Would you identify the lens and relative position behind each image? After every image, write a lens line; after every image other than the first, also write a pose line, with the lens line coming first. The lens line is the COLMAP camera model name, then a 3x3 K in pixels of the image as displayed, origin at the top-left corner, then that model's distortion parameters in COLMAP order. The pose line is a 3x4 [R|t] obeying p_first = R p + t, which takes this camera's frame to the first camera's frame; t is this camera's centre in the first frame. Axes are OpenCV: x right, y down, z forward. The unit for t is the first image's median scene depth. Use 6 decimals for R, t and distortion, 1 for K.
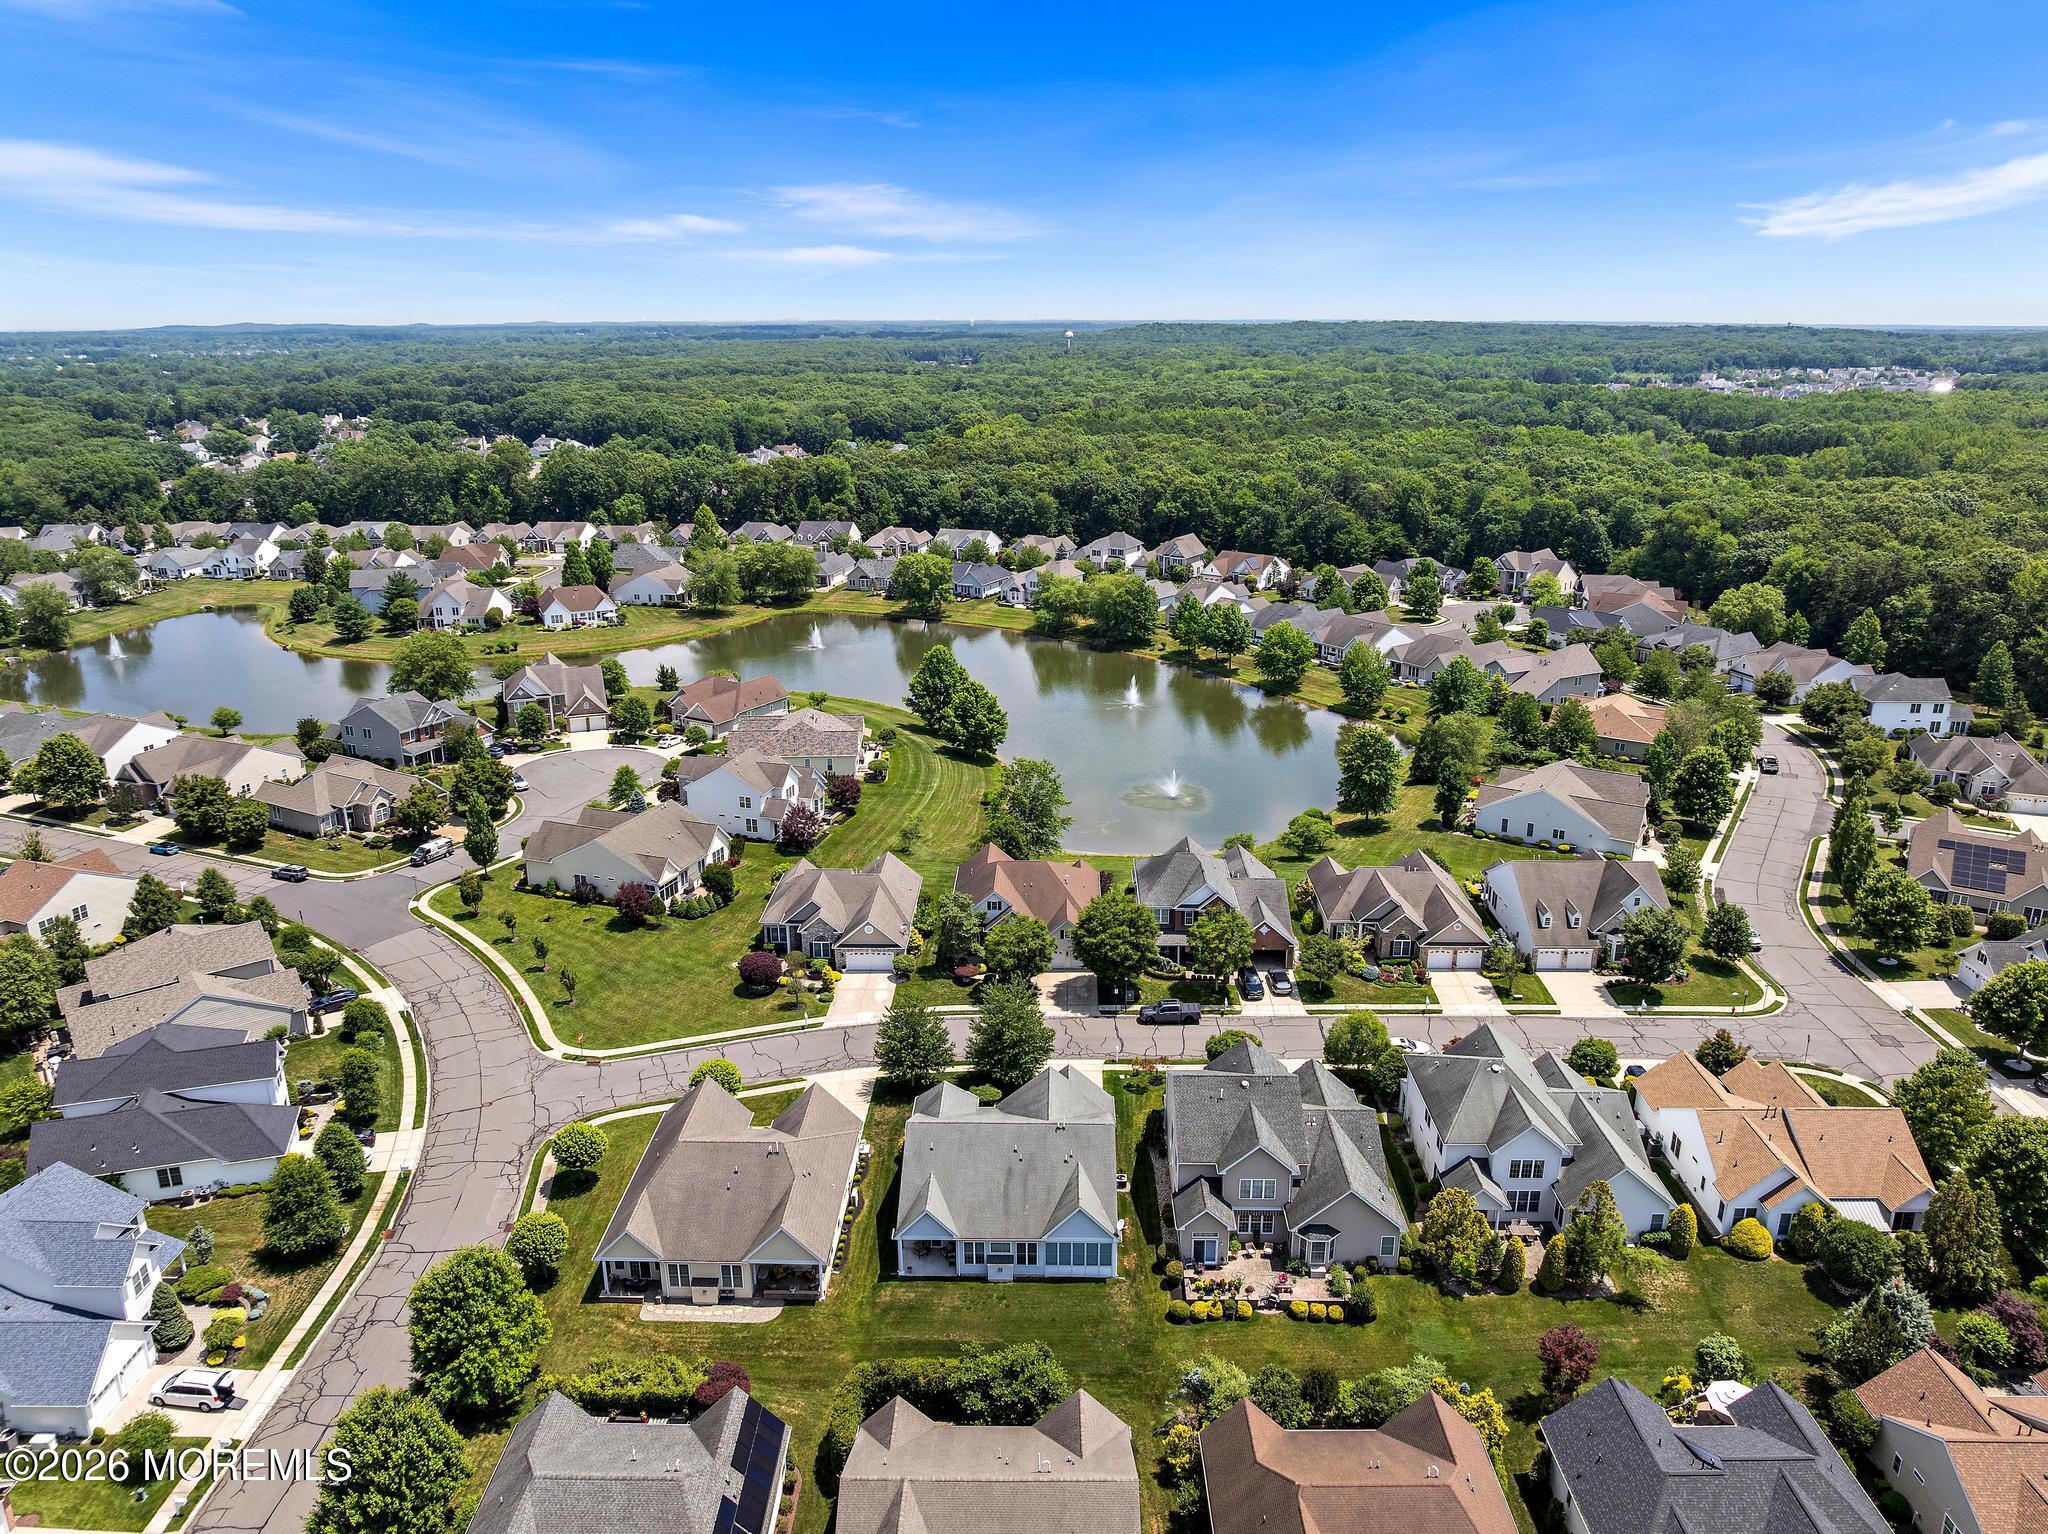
lens RADIAL K [[1438.1, 0, 1030.2], [0, 1438.1, 752.5], [0, 0, 1]] dist [-0.036706, 0.002094]
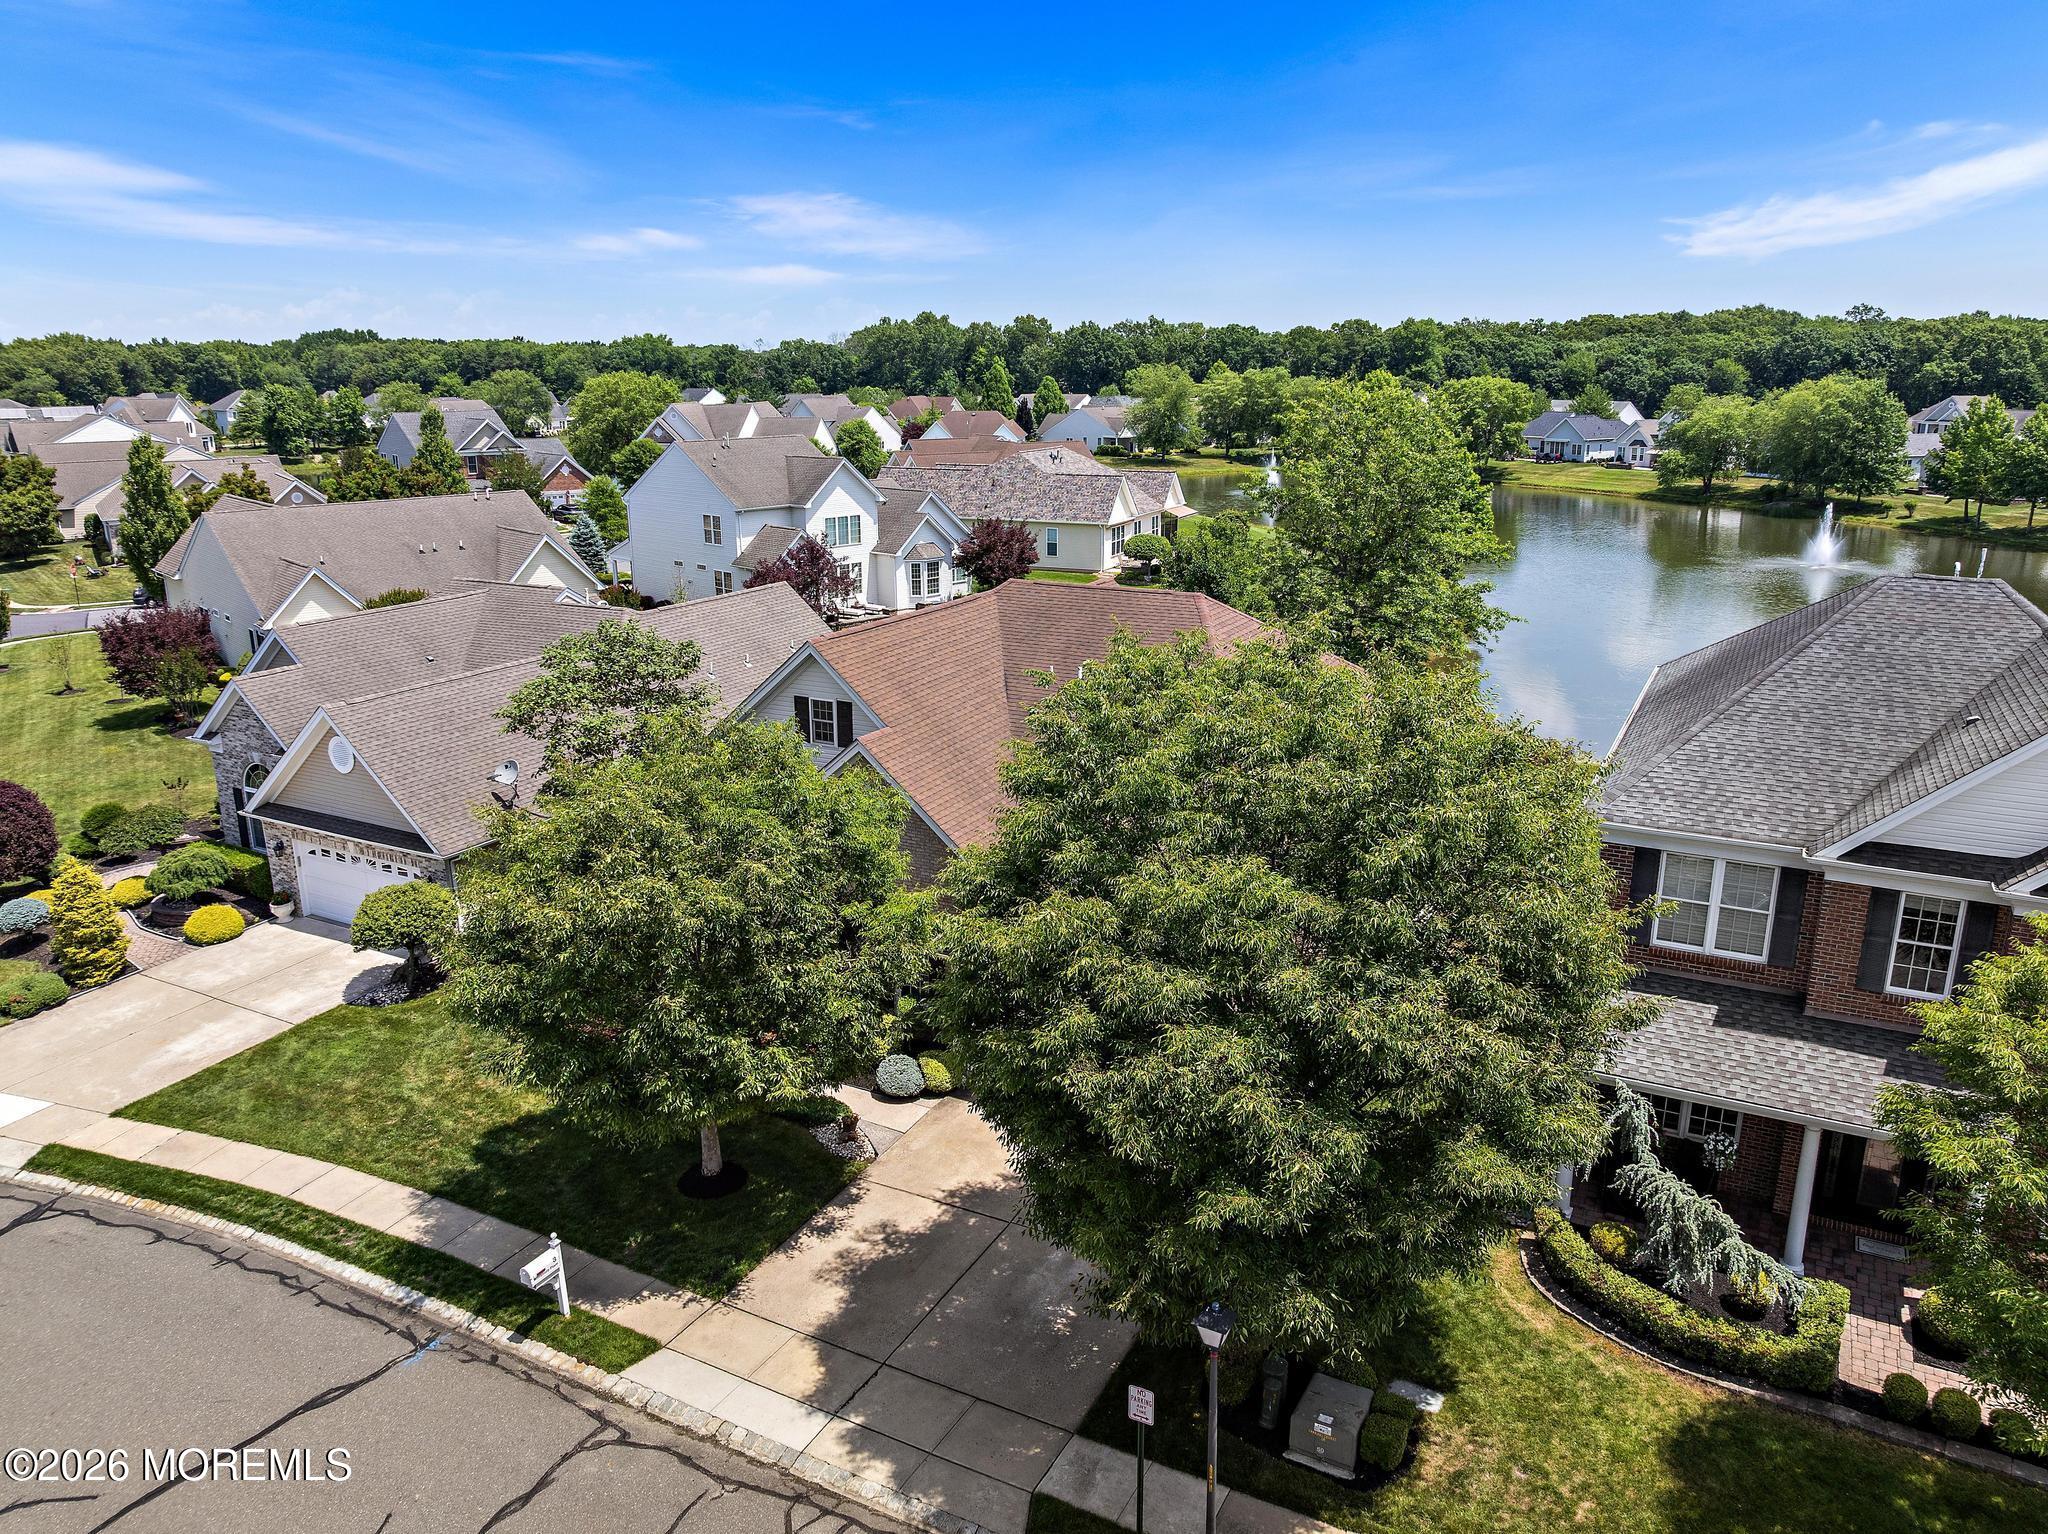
lens RADIAL K [[1438.1, 0, 1037.9], [0, 1438.1, 774.0], [0, 0, 1]] dist [-0.036706, 0.002094]
pose [[0.893435, 0.124138, -0.431698, 0.042373], [-0.130576, 0.991327, 0.014825, 0.050372], [0.429795, 0.043125, 0.901896, 0.390675]]
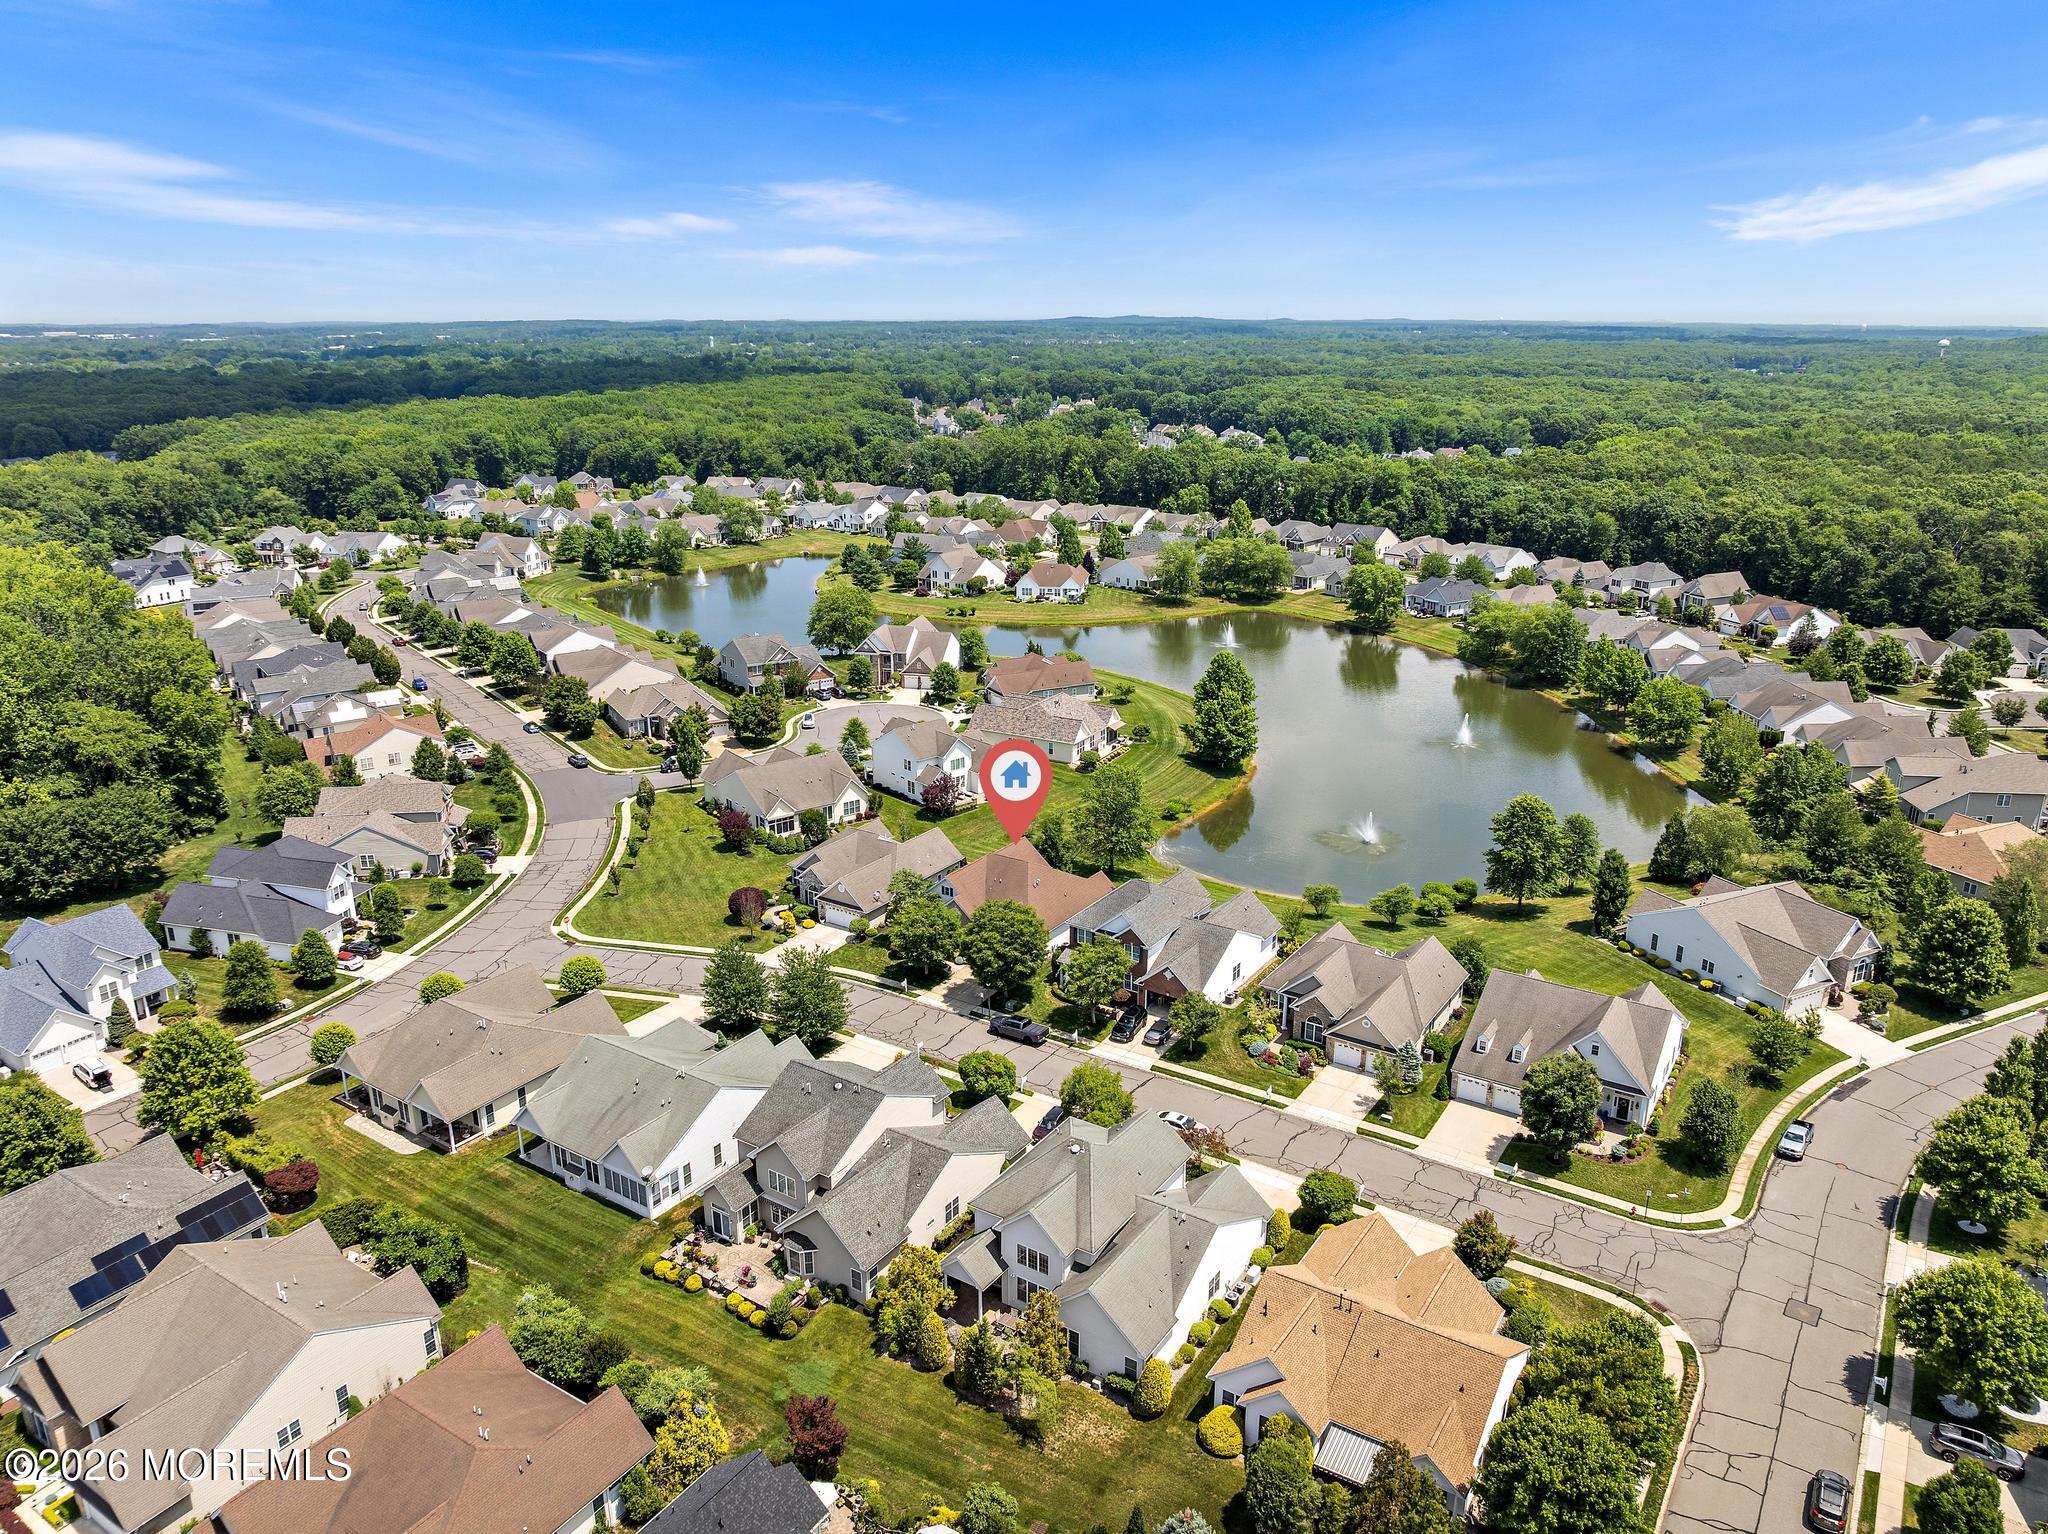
lens RADIAL K [[1438.1, 0, 1034.6], [0, 1438.1, 772.6], [0, 0, 1]] dist [-0.036706, 0.002094]
pose [[0.847932, 0.162621, -0.504546, 0.248900], [-0.155523, 0.986215, 0.056499, -0.020601], [0.506779, 0.030561, 0.861534, 0.069944]]
